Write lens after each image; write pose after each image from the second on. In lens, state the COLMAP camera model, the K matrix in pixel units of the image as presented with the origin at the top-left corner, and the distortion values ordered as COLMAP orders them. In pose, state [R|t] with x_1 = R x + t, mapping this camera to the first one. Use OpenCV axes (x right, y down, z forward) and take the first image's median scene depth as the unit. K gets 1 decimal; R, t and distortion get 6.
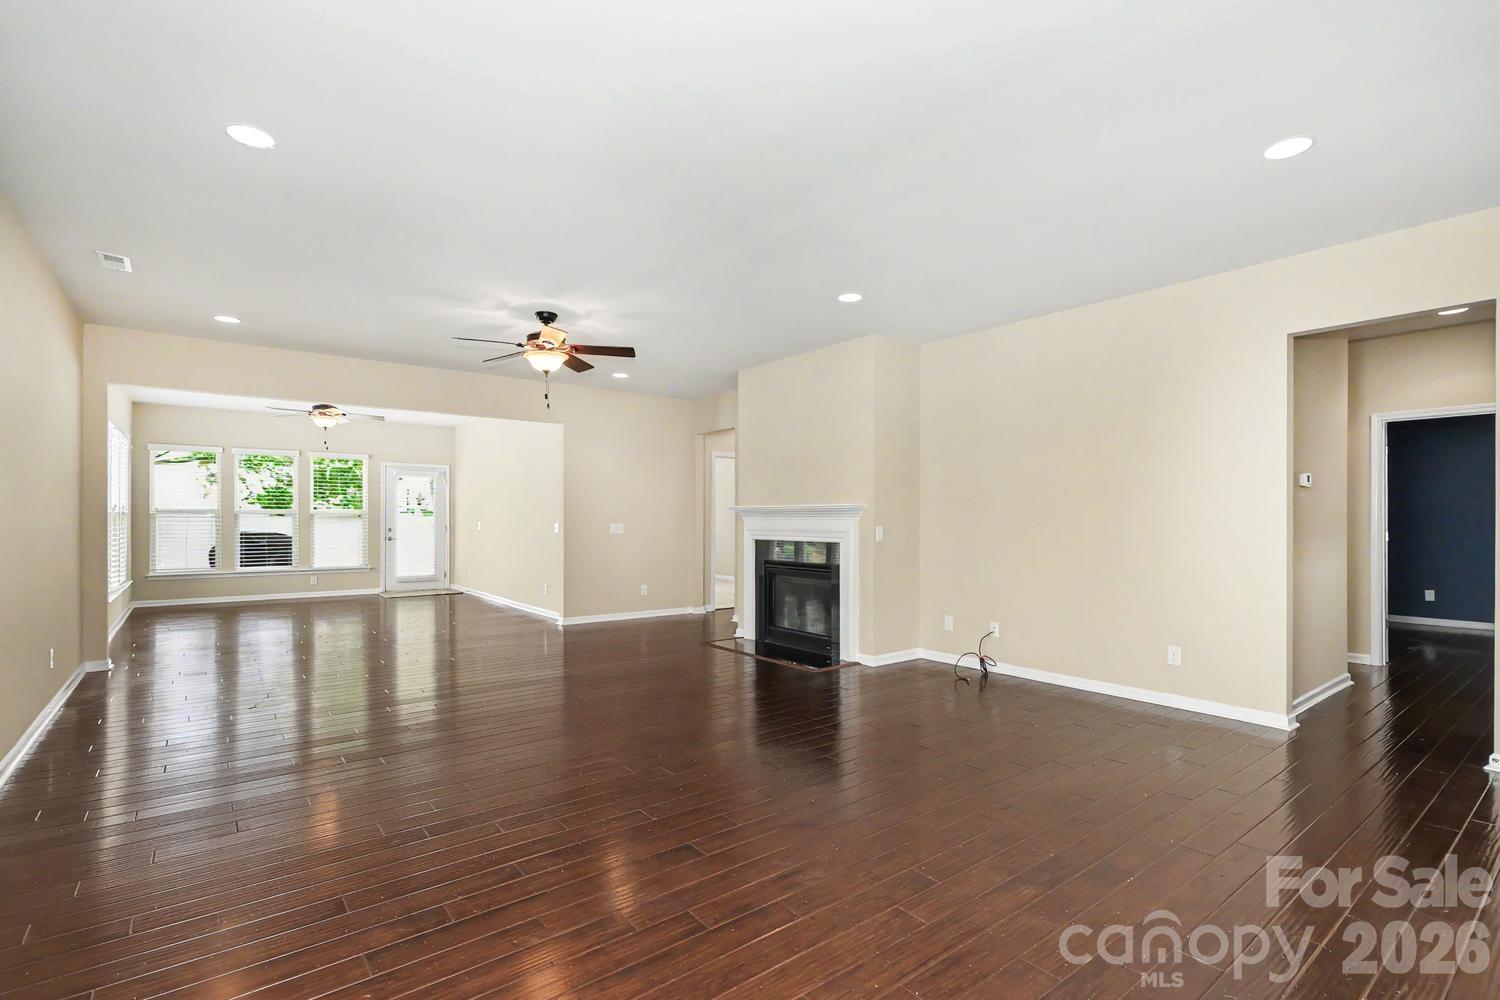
lens RADIAL K [[715.8, 0, 746.3], [0, 715.8, 513.8], [0, 0, 1]] dist [-0.003690, 0.001802]
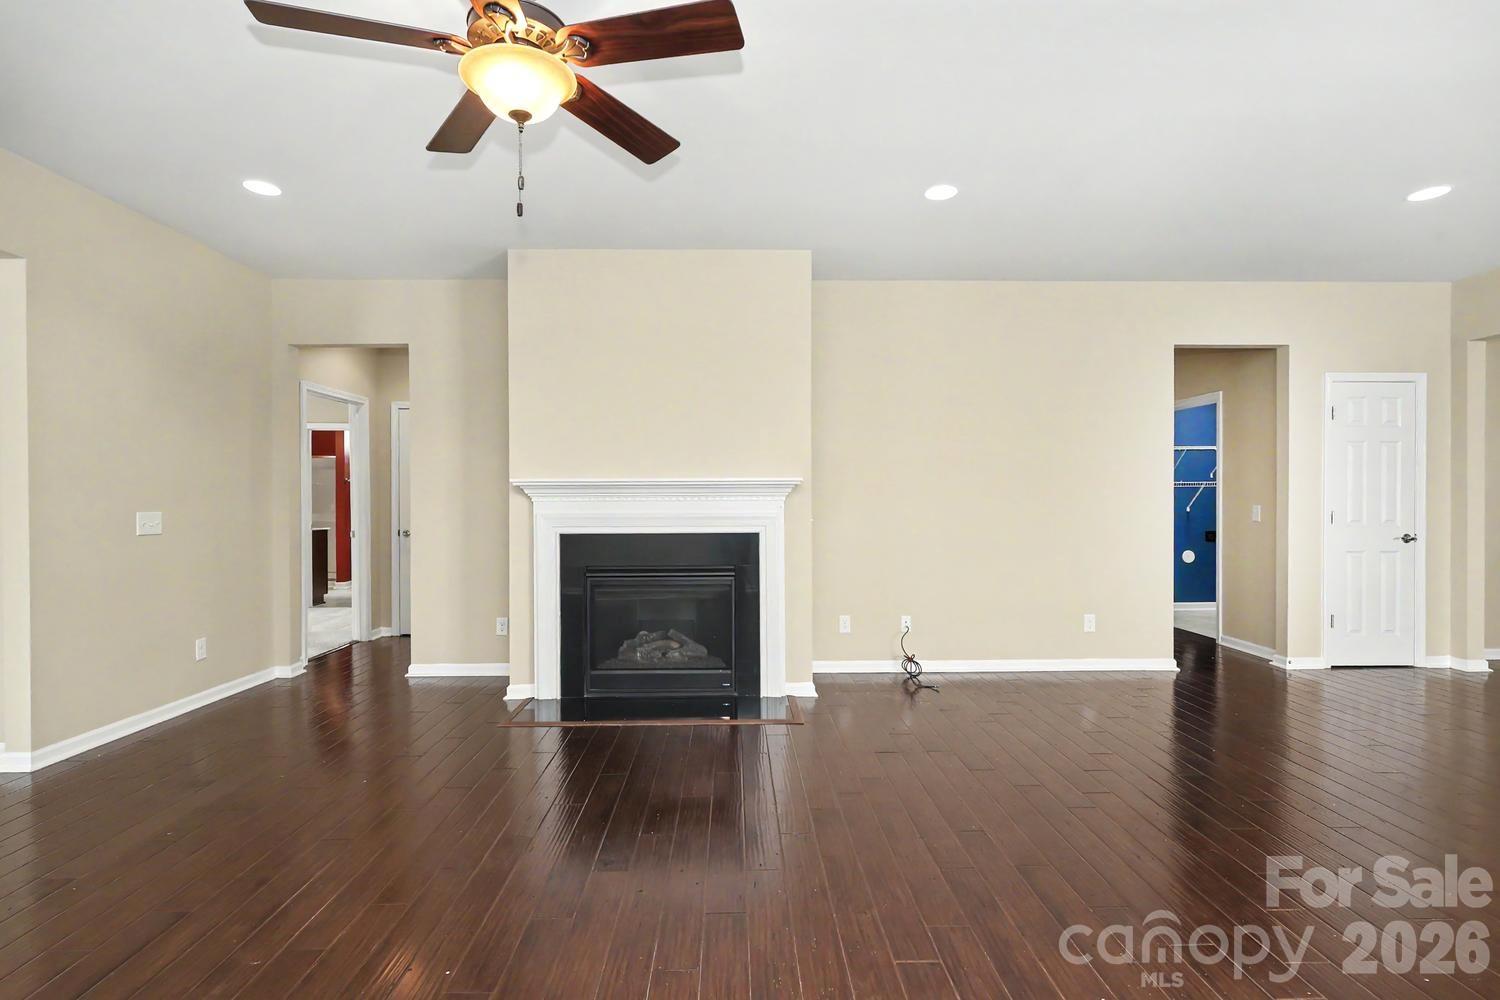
lens RADIAL K [[715.8, 0, 752.3], [0, 715.8, 504.9], [0, 0, 1]] dist [-0.003690, 0.001802]
pose [[0.587076, -0.008699, 0.809485, -0.431320], [-0.000693, 0.999936, 0.011249, 0.003966], [-0.809532, -0.007164, 0.587032, 0.565740]]
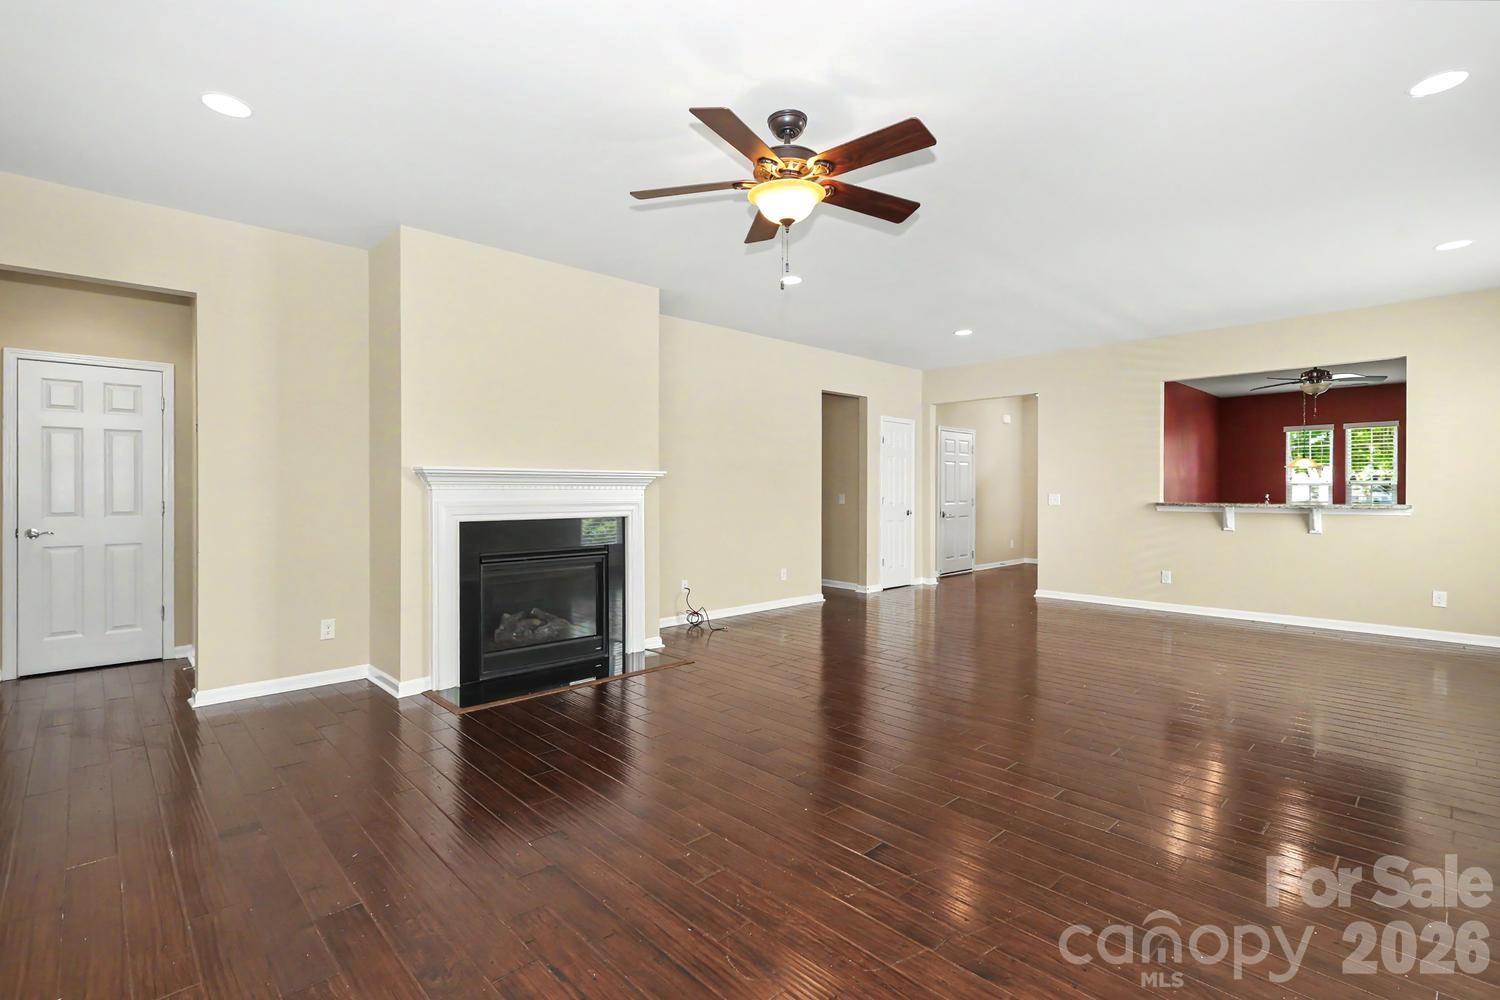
lens RADIAL K [[715.8, 0, 745.2], [0, 715.8, 493.3], [0, 0, 1]] dist [-0.003690, 0.001802]
pose [[-0.132282, -0.006243, 0.991192, -0.702799], [-0.008064, 0.999954, 0.005222, 0.006622], [-0.991179, -0.007302, -0.132327, 0.936822]]
